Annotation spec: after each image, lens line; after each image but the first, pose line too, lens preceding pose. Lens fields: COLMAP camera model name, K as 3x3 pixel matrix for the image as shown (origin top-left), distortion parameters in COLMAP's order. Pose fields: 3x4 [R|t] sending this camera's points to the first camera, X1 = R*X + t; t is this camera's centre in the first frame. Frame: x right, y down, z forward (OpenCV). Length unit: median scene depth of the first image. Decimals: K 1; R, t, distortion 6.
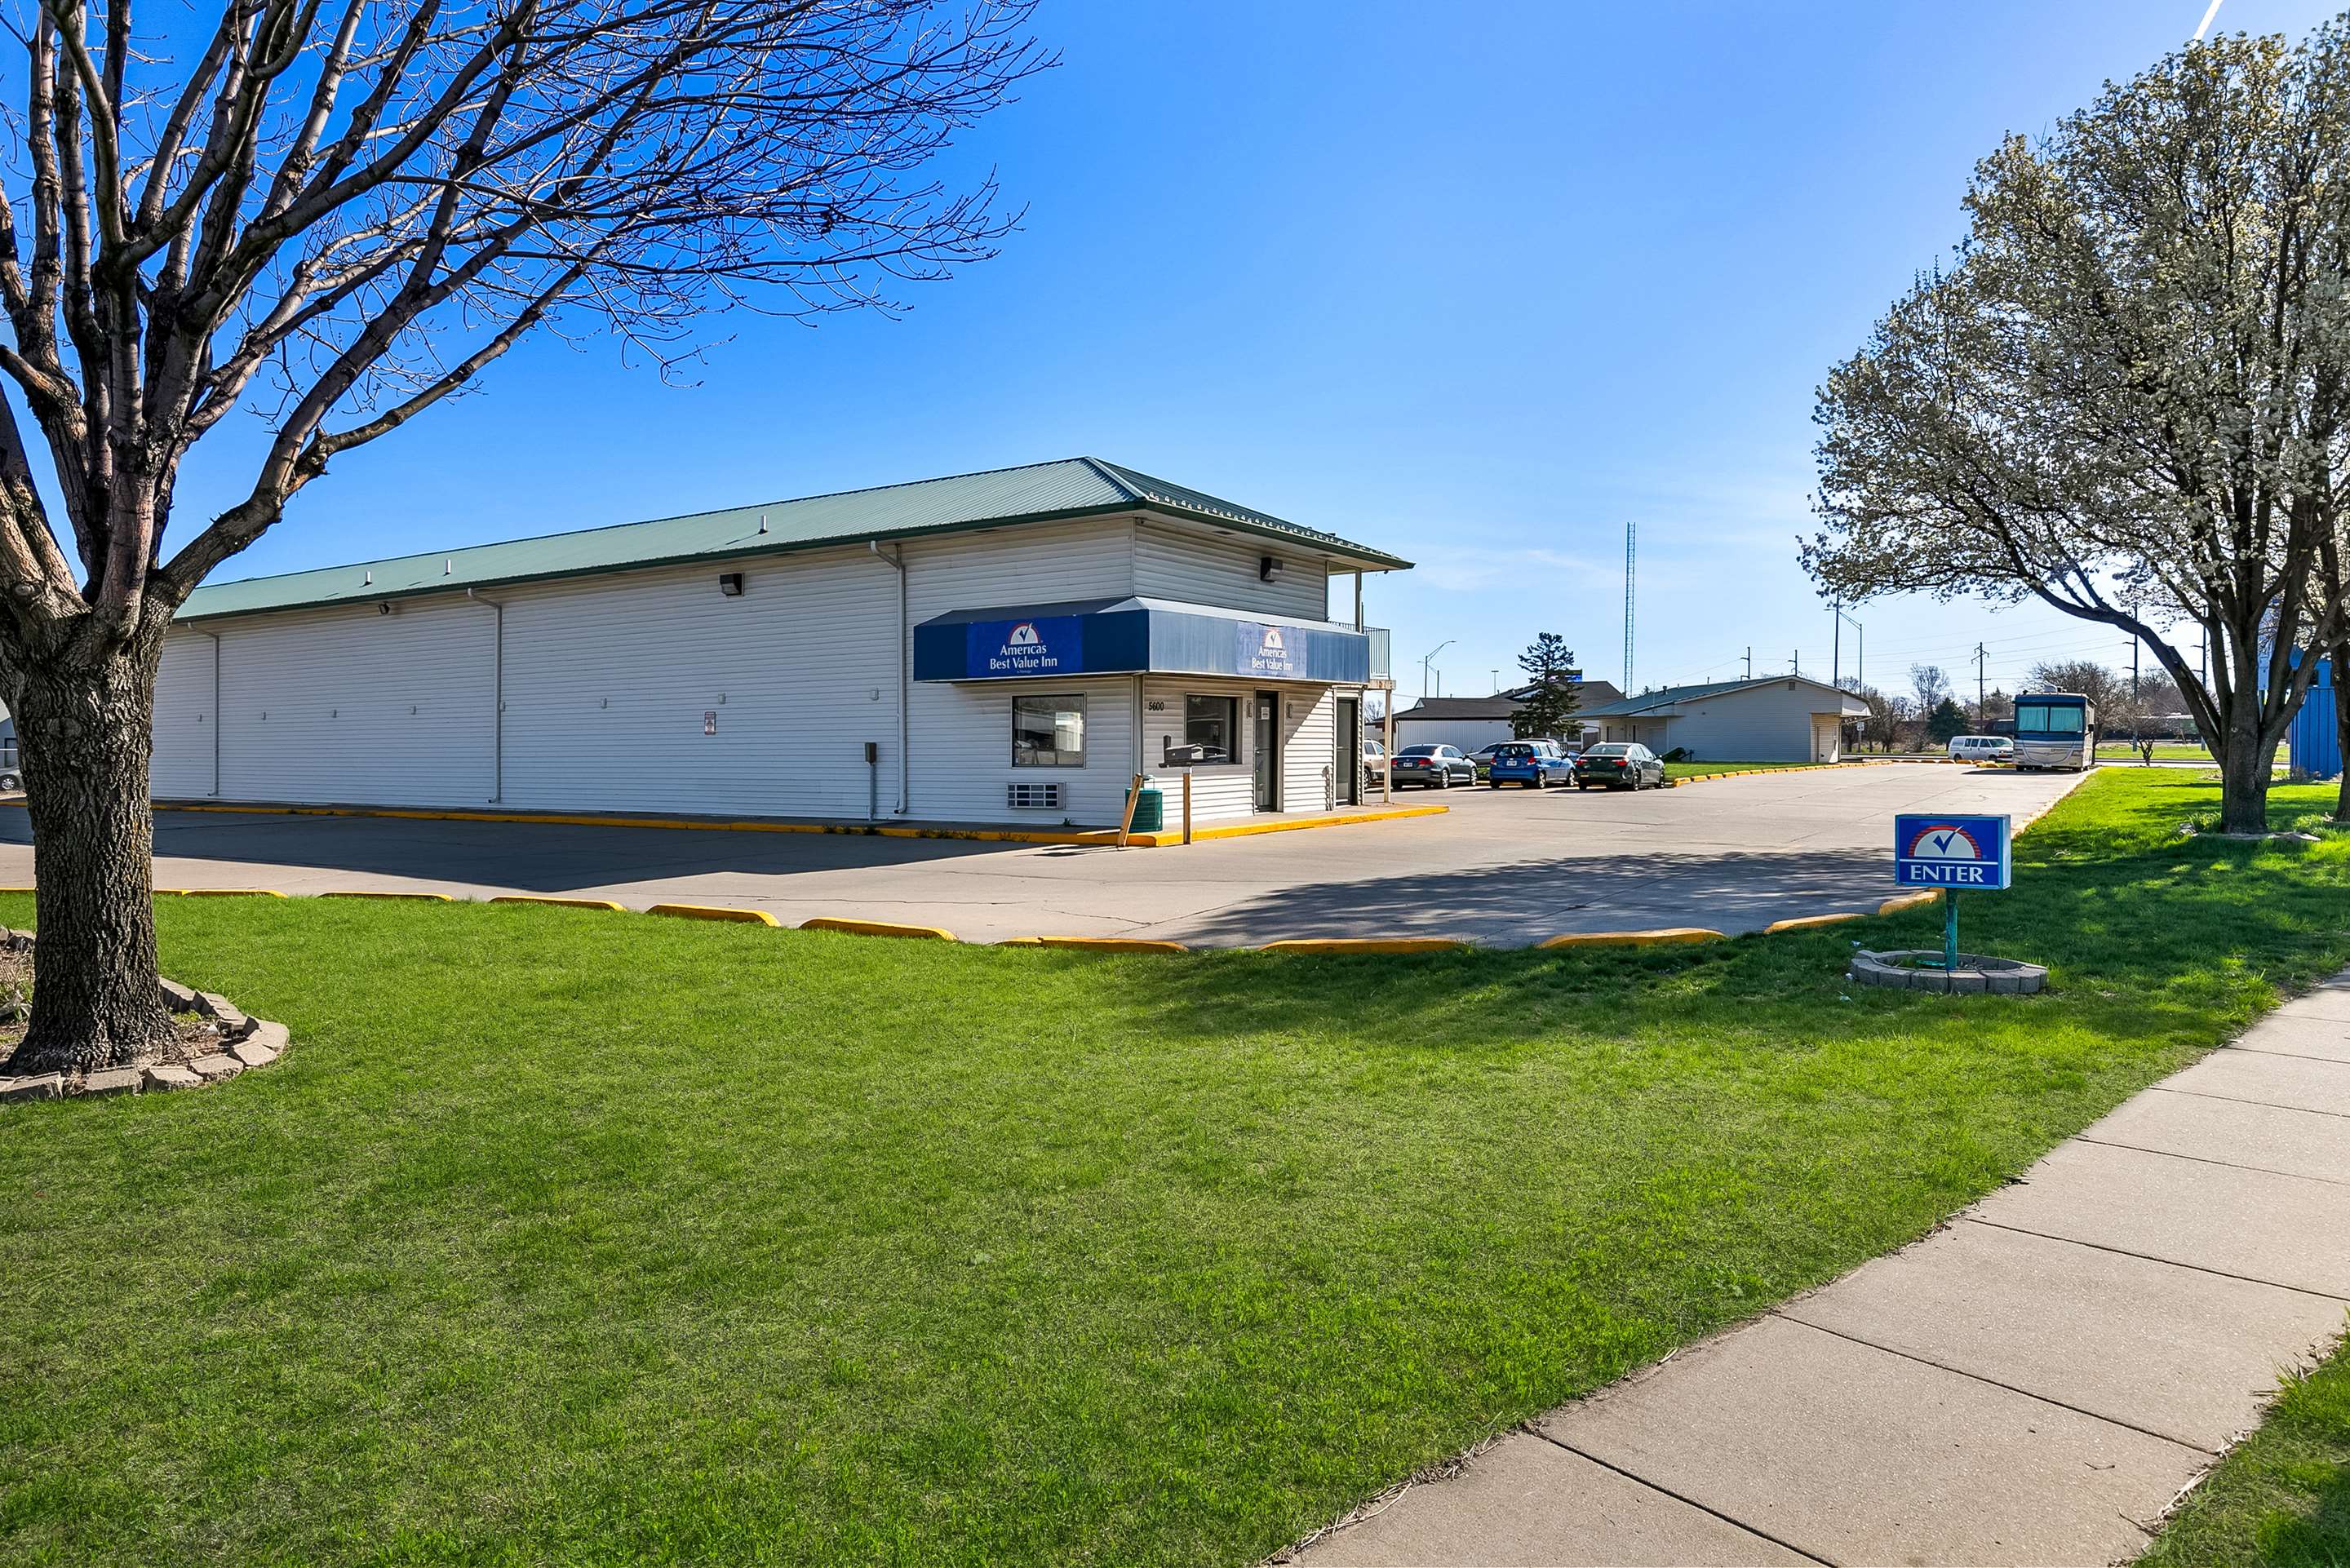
lens RADIAL K [[1440.5, 0, 1171.9], [0, 1440.5, 788.2], [0, 0, 1]] dist [0.004947, 0.000256]
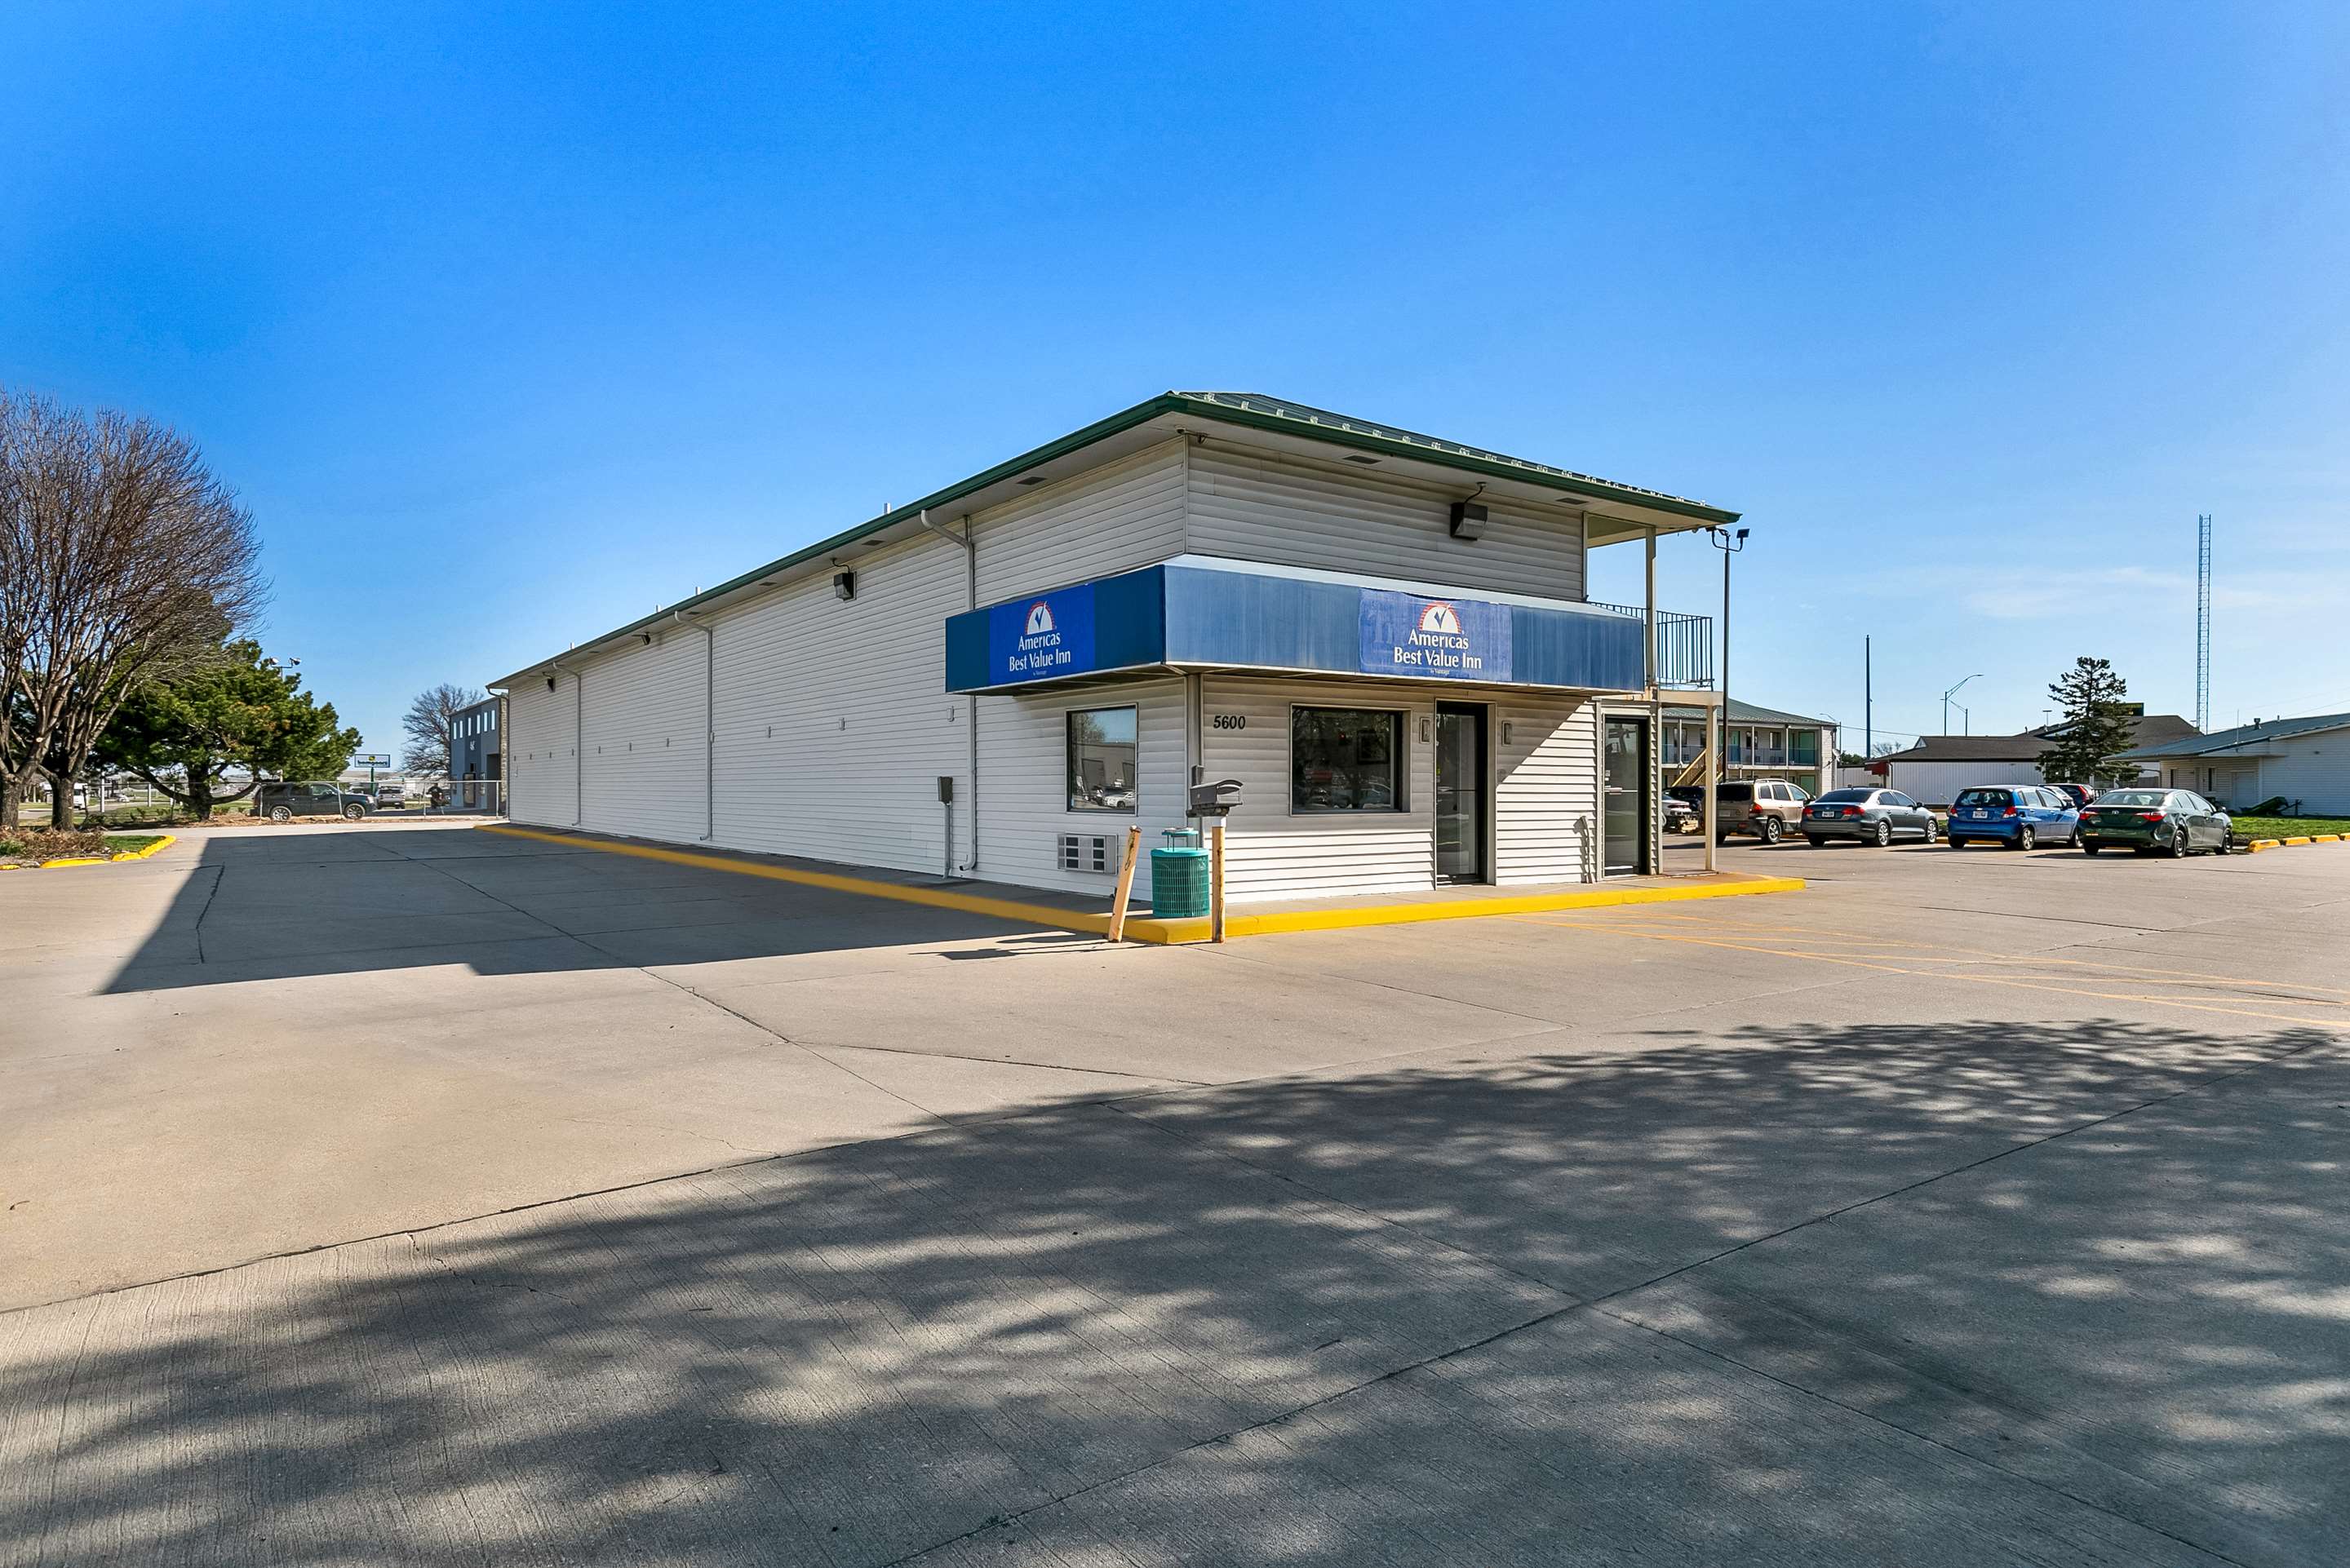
lens RADIAL K [[1332.7, 0, 1184.5], [0, 1332.7, 770.7], [0, 0, 1]] dist [0.000310, -0.000030]
pose [[0.936354, 0.005068, -0.351021, 0.151363], [-0.019692, 0.999080, -0.038102, -0.009413], [0.350505, 0.042590, 0.935592, 0.353325]]
